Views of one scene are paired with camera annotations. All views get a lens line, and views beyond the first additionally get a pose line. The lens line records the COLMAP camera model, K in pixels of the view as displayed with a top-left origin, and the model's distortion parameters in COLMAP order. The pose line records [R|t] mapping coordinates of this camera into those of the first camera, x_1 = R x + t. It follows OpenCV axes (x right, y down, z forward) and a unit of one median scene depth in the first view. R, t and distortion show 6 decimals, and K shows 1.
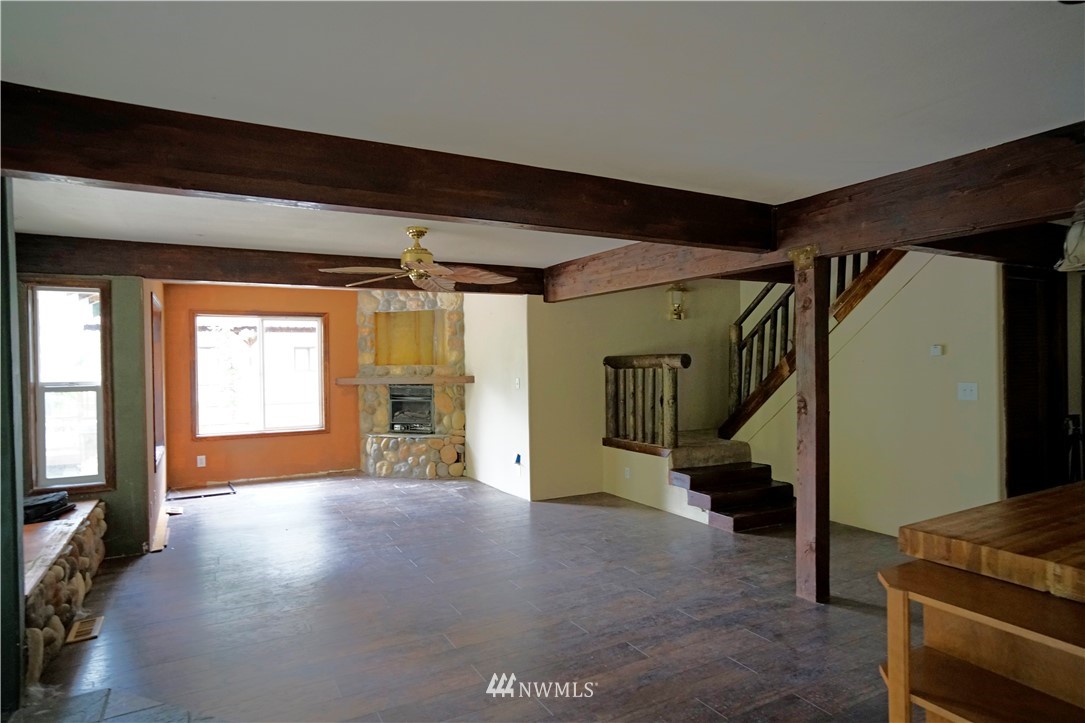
lens RADIAL K [[631.0, 0, 541.6], [0, 631.0, 361.6], [0, 0, 1]] dist [-0.017893, 0.023795]
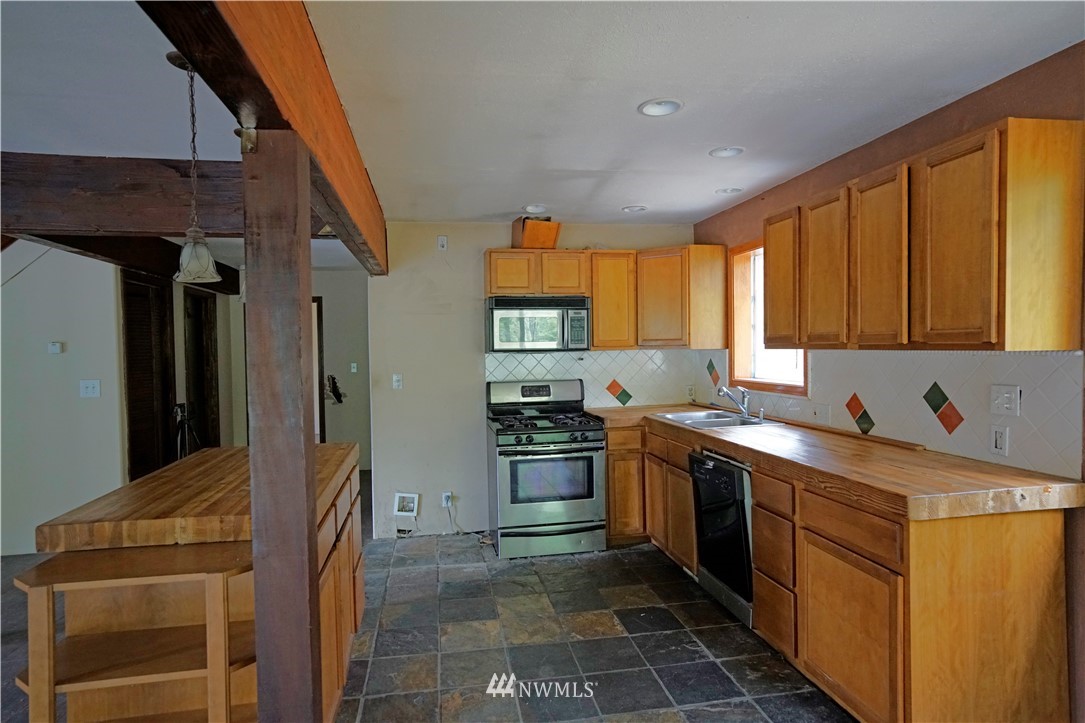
lens RADIAL K [[631.0, 0, 543.9], [0, 631.0, 362.5], [0, 0, 1]] dist [-0.017893, 0.023795]
pose [[0.331733, -0.013649, 0.943275, -0.023959], [0.011294, 0.999881, 0.010496, 0.002098], [-0.943306, 0.007171, 0.331848, -0.017905]]
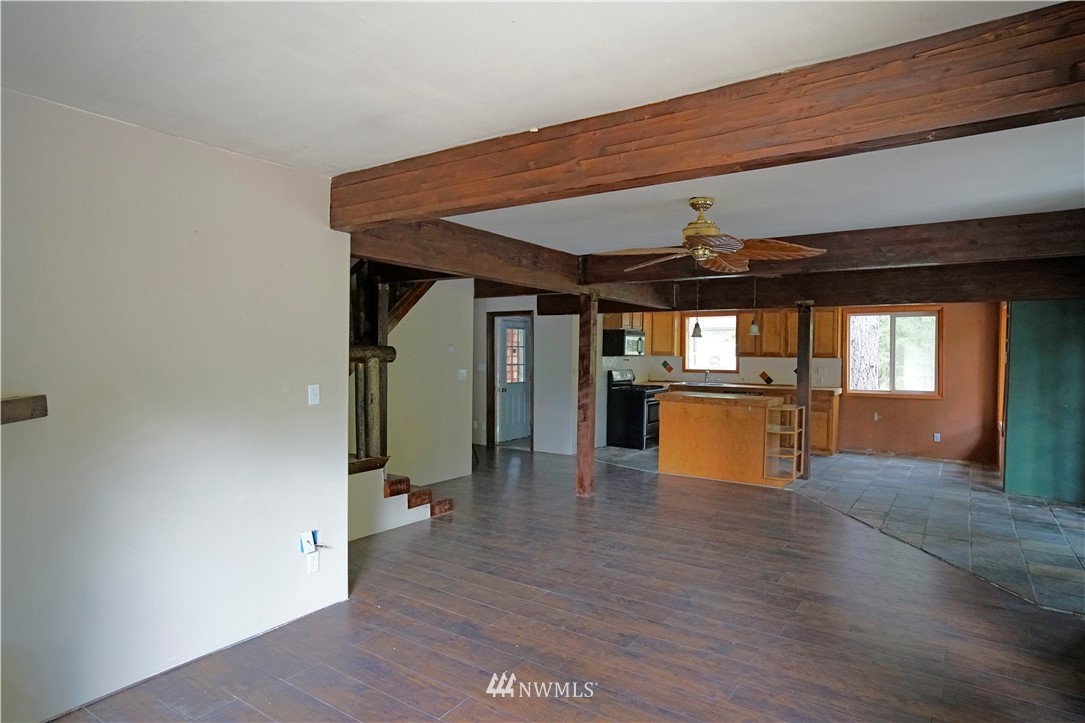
lens RADIAL K [[631.0, 0, 547.7], [0, 631.0, 363.5], [0, 0, 1]] dist [-0.017893, 0.023795]
pose [[-0.458140, -0.003656, 0.888873, -0.620611], [0.001411, 0.999987, 0.004841, 0.006722], [-0.888879, 0.003472, -0.458129, 1.127209]]
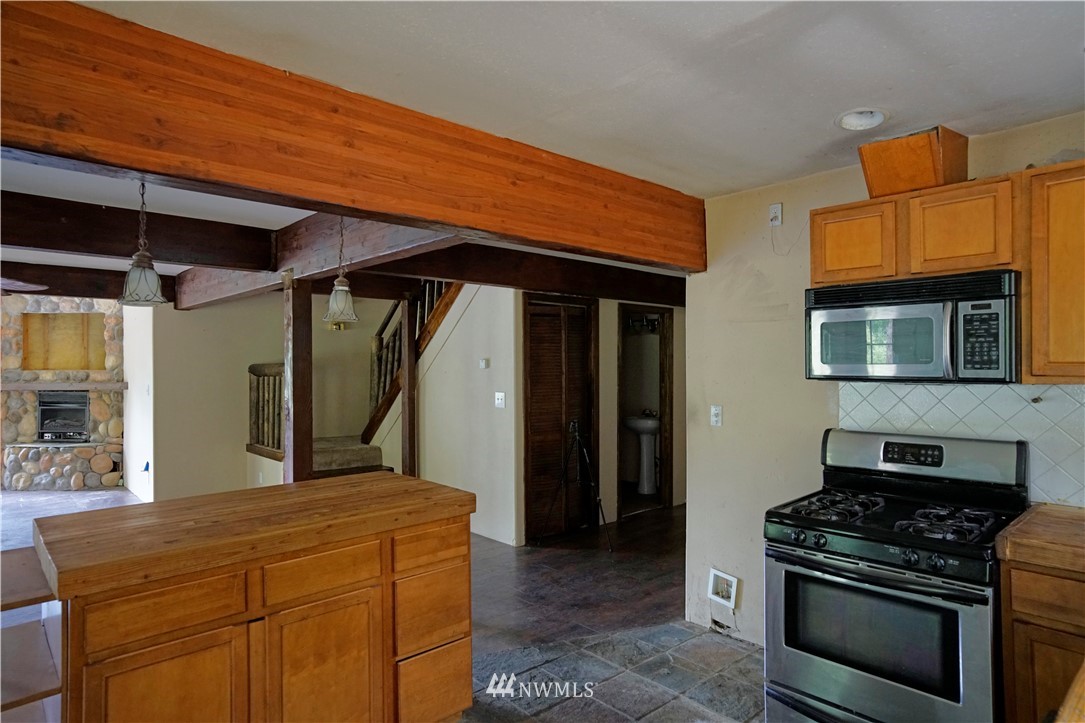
lens RADIAL K [[631.0, 0, 543.4], [0, 631.0, 364.3], [0, 0, 1]] dist [-0.017893, 0.023795]
pose [[0.974324, 0.013533, 0.224742, 0.342030], [-0.012664, 0.999906, -0.005308, -0.008831], [-0.224793, 0.002325, 0.974404, -0.099932]]
